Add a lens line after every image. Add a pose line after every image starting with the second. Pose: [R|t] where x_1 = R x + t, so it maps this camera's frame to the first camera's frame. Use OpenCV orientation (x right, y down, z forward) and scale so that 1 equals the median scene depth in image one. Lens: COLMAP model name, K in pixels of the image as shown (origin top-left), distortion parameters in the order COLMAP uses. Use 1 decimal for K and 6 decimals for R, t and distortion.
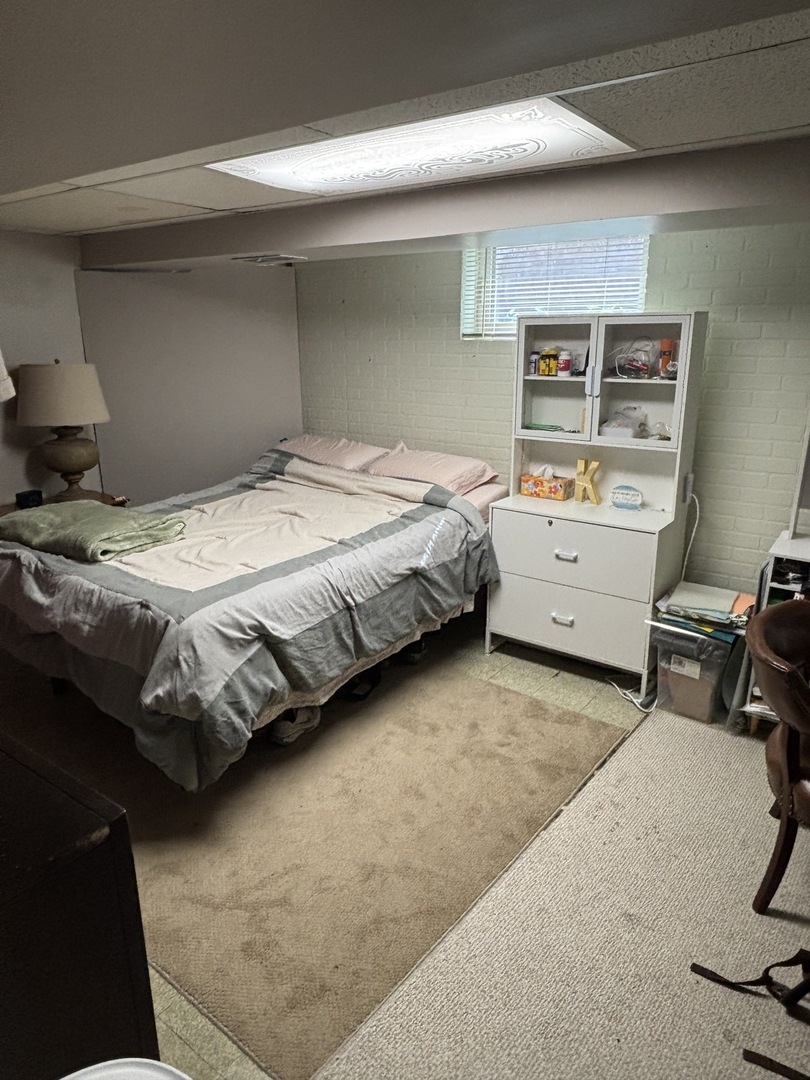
lens RADIAL K [[689.9, 0, 406.4], [0, 689.9, 540.0], [0, 0, 1]] dist [0.003329, 0.000212]
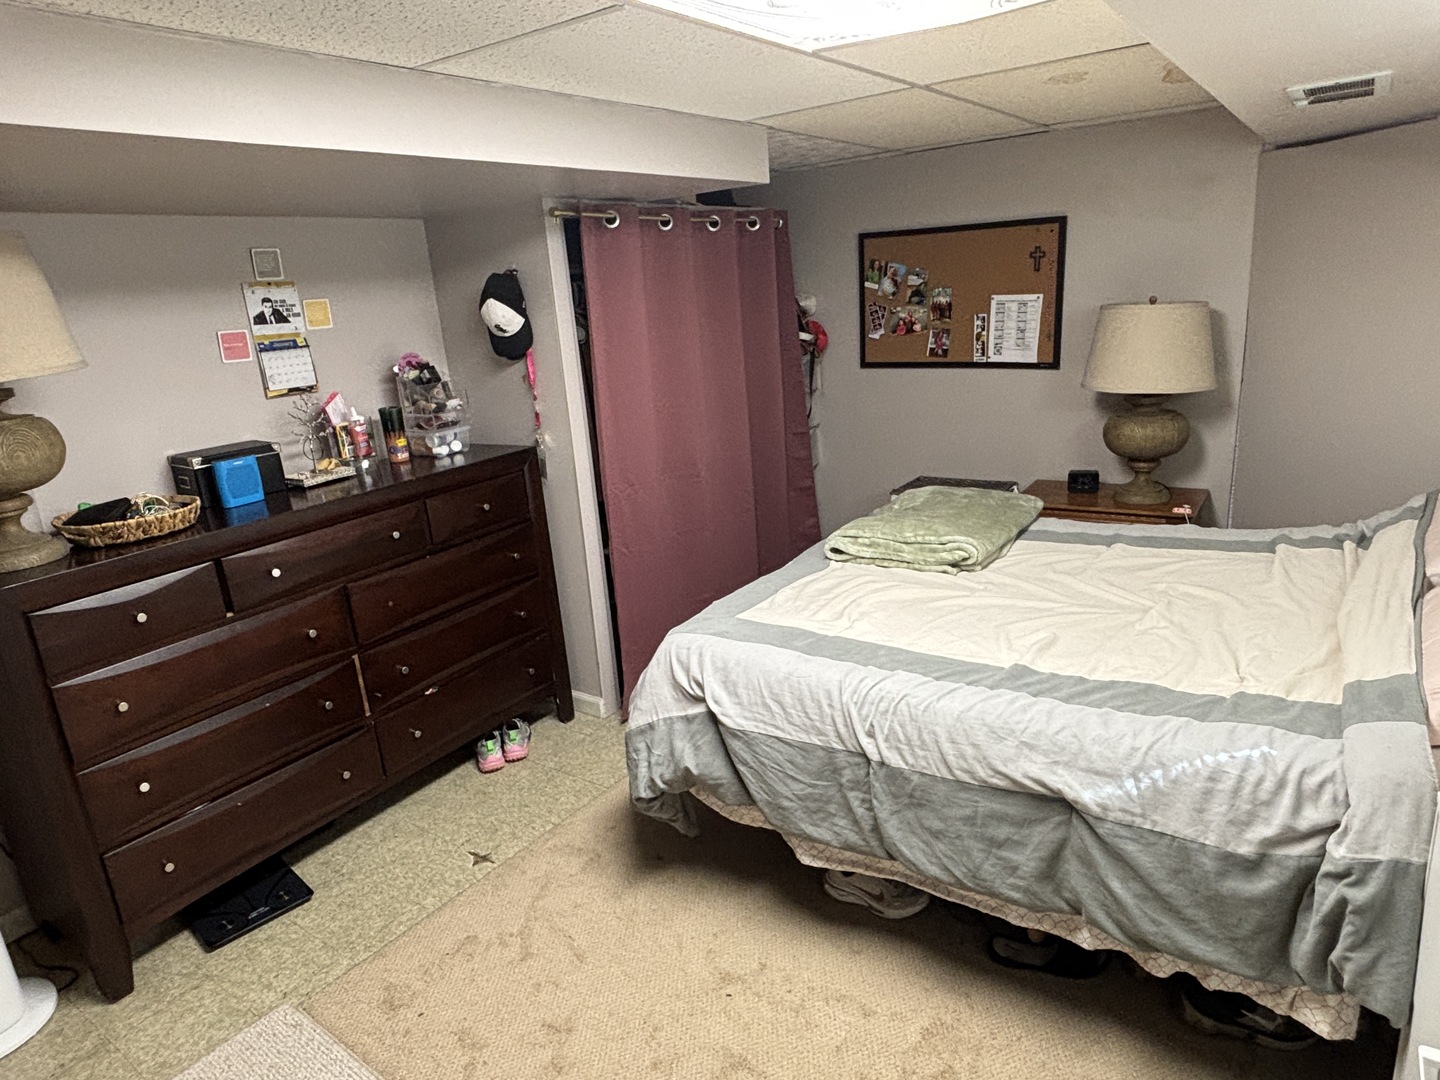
lens RADIAL K [[874.5, 0, 720.7], [0, 874.5, 538.3], [0, 0, 1]] dist [-0.001532, -0.001346]
pose [[0.014413, 0.270216, -0.962692, 0.552649], [-0.206969, 0.942747, 0.261519, -0.234594], [0.978241, 0.195478, 0.069515, 0.761367]]
